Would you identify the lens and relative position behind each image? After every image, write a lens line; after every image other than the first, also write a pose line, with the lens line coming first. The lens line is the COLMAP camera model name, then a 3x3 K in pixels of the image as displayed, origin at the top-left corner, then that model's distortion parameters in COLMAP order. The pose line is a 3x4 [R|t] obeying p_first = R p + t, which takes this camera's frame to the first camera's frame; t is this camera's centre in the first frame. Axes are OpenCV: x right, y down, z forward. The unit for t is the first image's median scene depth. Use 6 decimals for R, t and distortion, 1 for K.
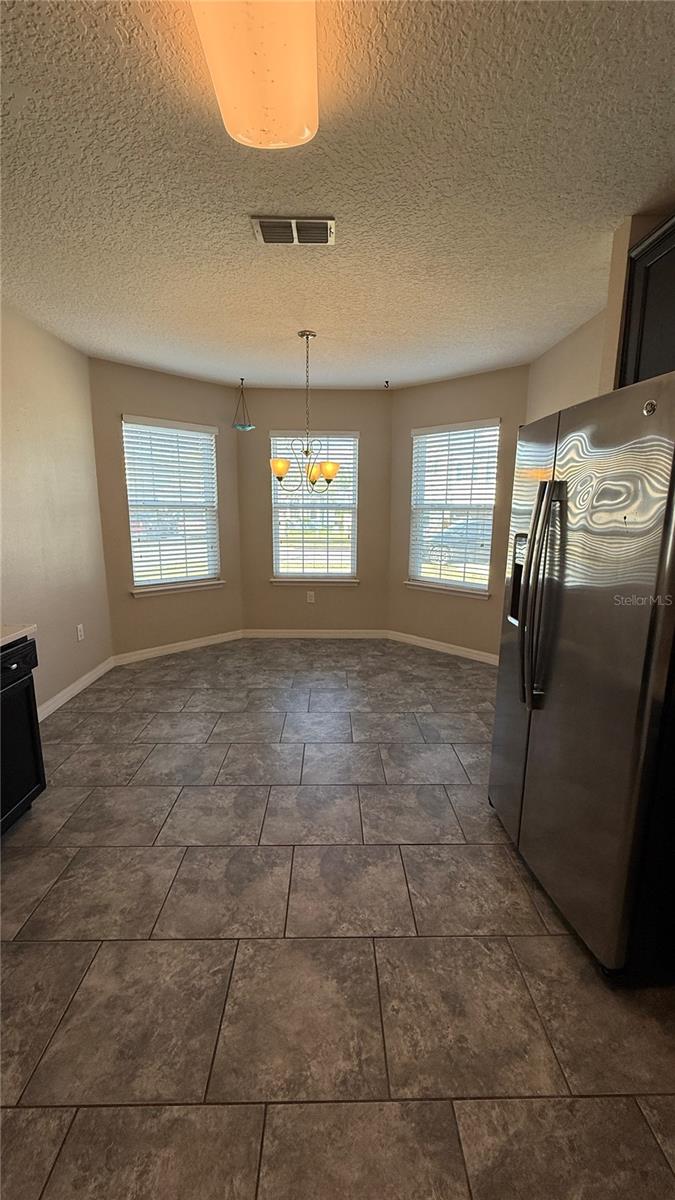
lens RADIAL K [[478.9, 0, 342.1], [0, 478.9, 597.1], [0, 0, 1]] dist [0.000113, -0.000654]
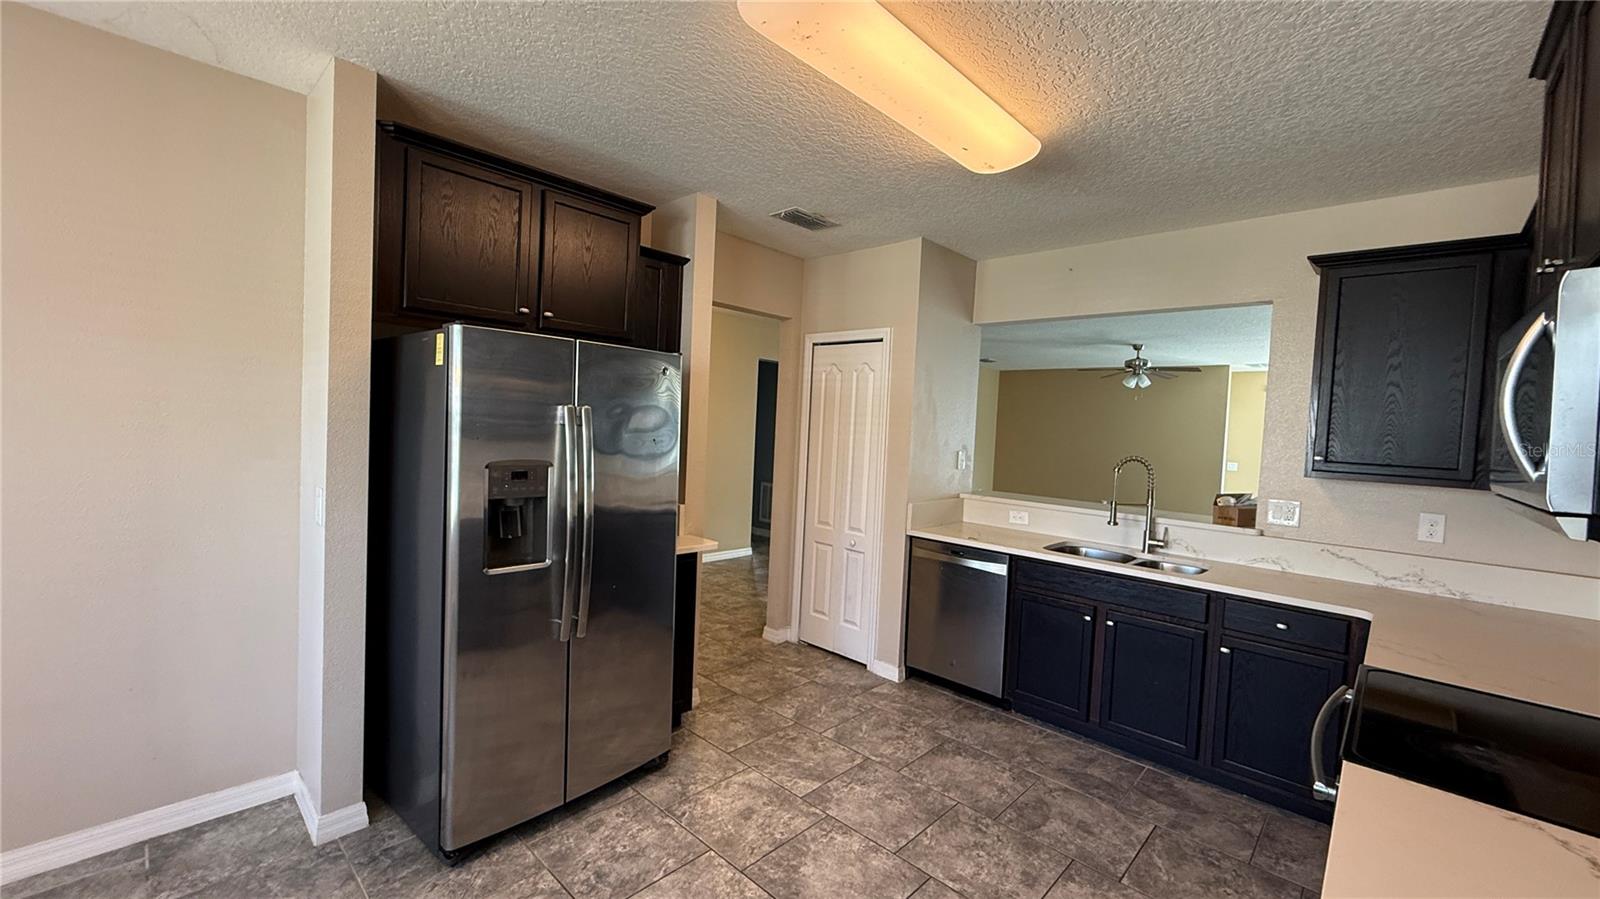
lens RADIAL K [[638.6, 0, 795.2], [0, 638.6, 451.1], [0, 0, 1]] dist [0.000113, -0.000654]
pose [[-0.706543, -0.070763, 0.704124, -0.802693], [0.078079, 0.981118, 0.176948, -0.328933], [-0.703350, 0.179999, -0.687677, 1.528227]]
